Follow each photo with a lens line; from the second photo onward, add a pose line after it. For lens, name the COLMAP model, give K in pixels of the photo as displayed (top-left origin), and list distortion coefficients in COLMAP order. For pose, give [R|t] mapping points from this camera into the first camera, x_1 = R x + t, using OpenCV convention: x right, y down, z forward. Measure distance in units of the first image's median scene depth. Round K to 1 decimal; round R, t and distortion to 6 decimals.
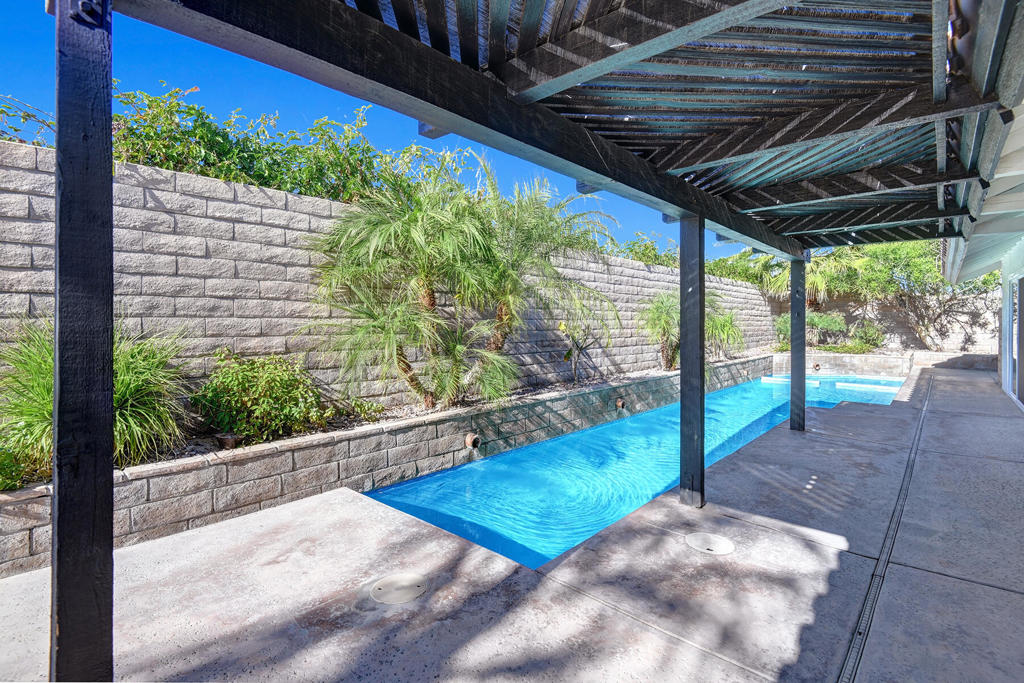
lens RADIAL K [[473.9, 0, 494.8], [0, 473.9, 320.9], [0, 0, 1]] dist [-0.025277, -0.002593]
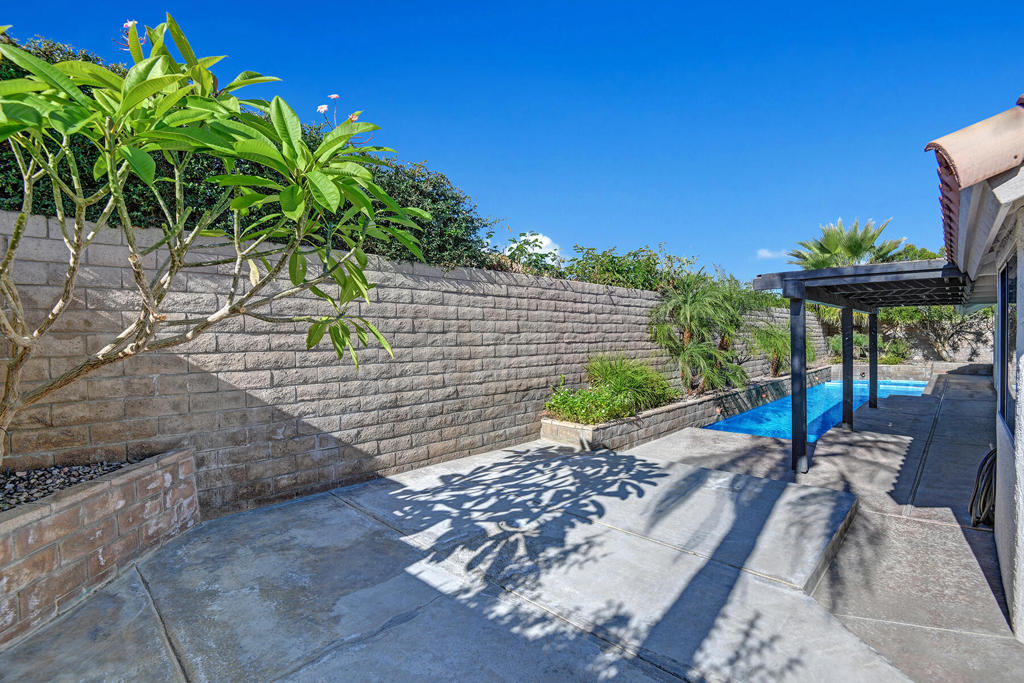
lens RADIAL K [[473.9, 0, 516.4], [0, 473.9, 345.9], [0, 0, 1]] dist [-0.025277, -0.002593]
pose [[0.999877, -0.013271, 0.008338, -0.331255], [0.013109, 0.999730, 0.019193, -0.024105], [-0.008590, -0.019081, 0.999781, -0.350144]]
